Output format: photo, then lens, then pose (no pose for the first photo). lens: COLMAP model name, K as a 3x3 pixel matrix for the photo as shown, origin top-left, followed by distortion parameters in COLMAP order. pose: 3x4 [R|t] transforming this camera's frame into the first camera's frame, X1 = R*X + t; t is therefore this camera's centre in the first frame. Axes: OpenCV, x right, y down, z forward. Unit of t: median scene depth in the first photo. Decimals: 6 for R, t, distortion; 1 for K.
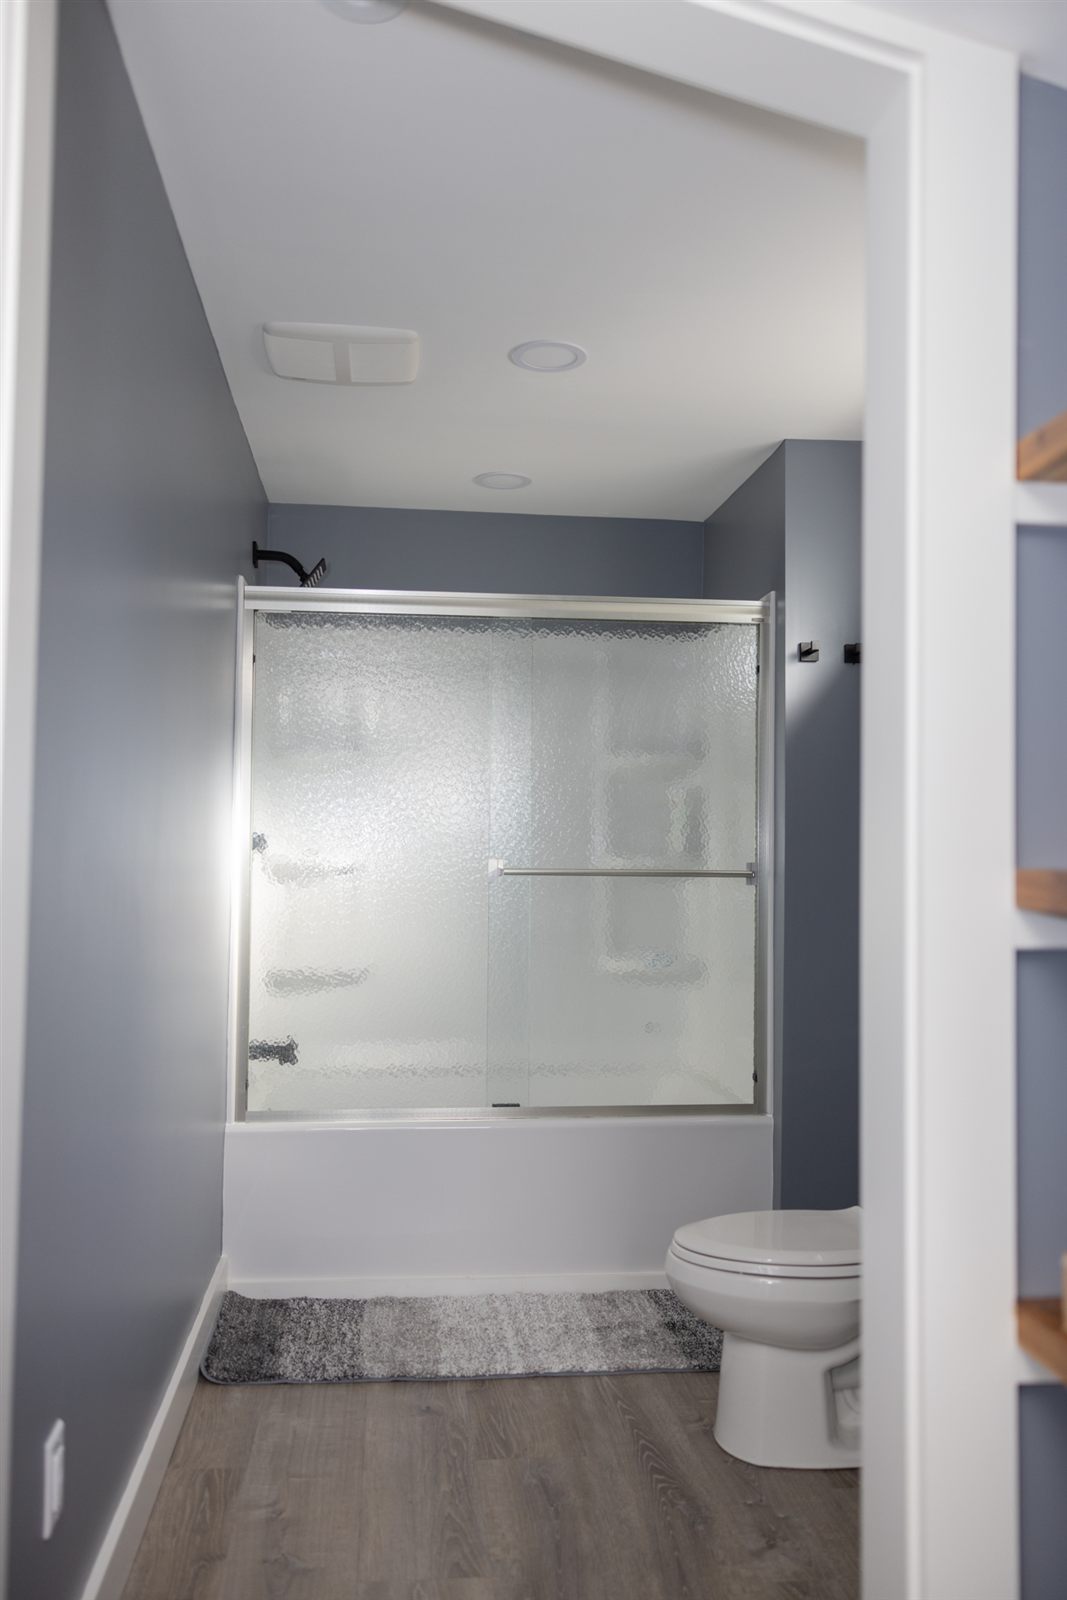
lens RADIAL K [[1273.5, 0, 531.8], [0, 1273.5, 798.2], [0, 0, 1]] dist [-0.003994, -0.001546]
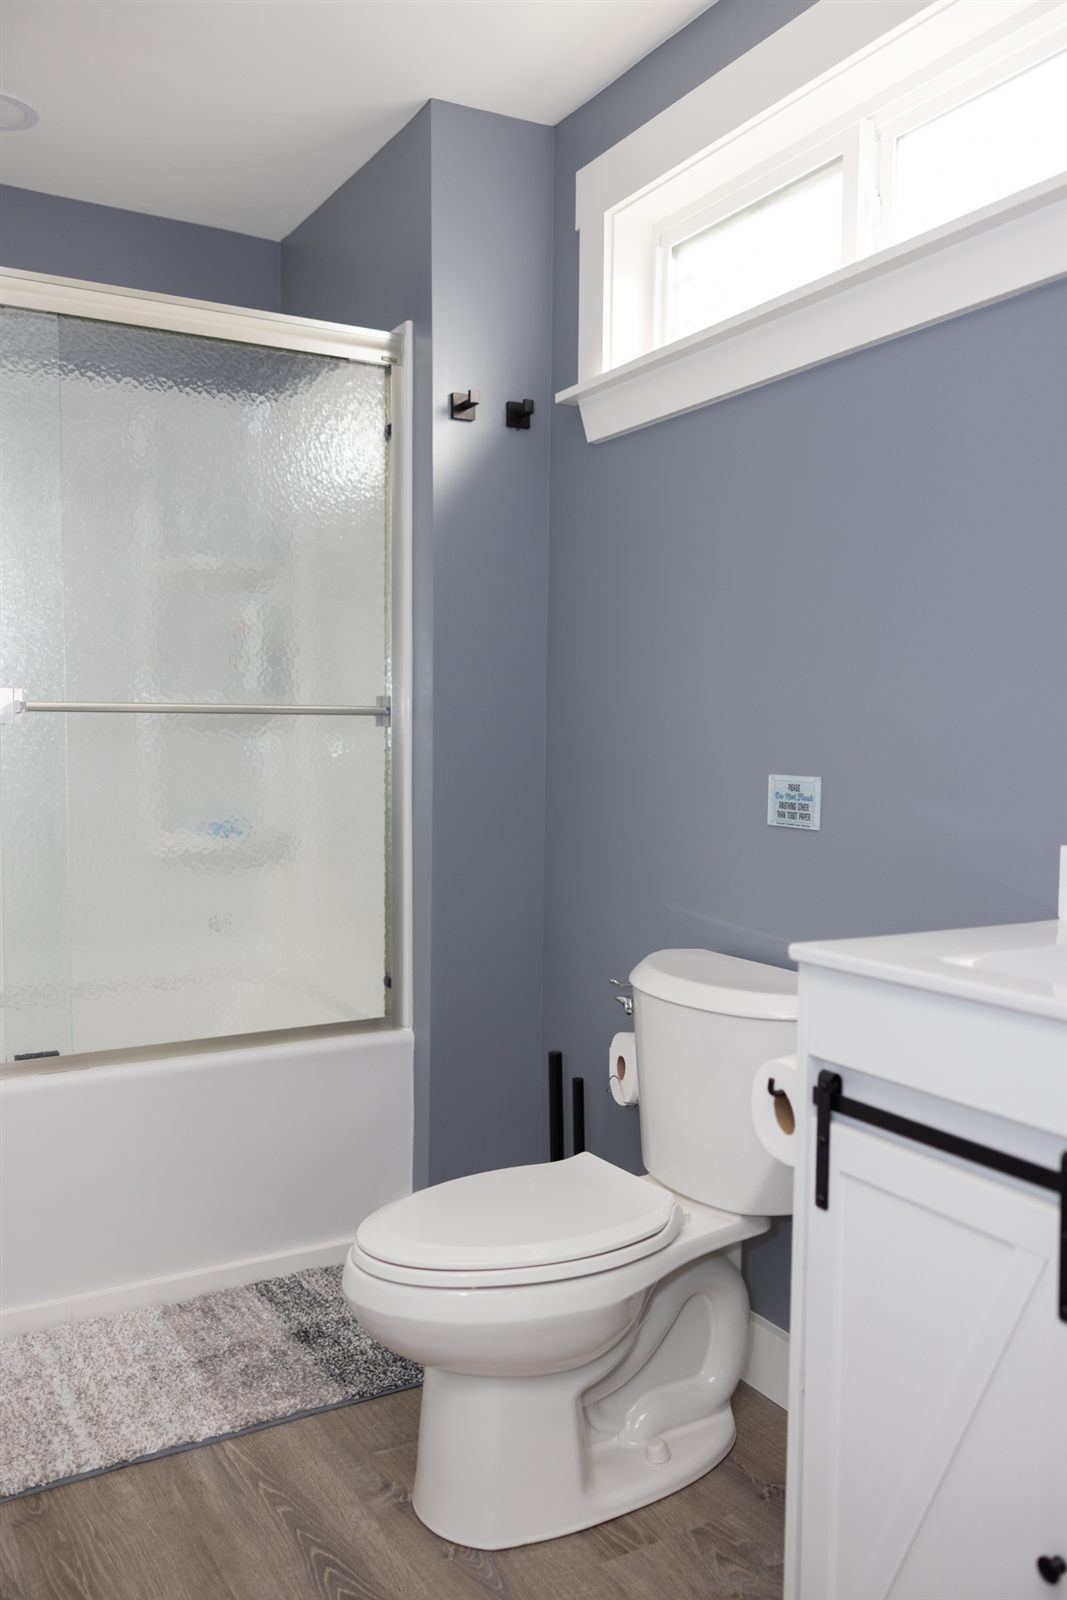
lens RADIAL K [[1273.5, 0, 540.9], [0, 1273.5, 806.5], [0, 0, 1]] dist [-0.003994, -0.001546]
pose [[0.910597, -0.030777, 0.412148, -0.055280], [-0.011021, 0.995061, 0.098654, 0.045057], [-0.413148, -0.094377, 0.905760, 0.323058]]
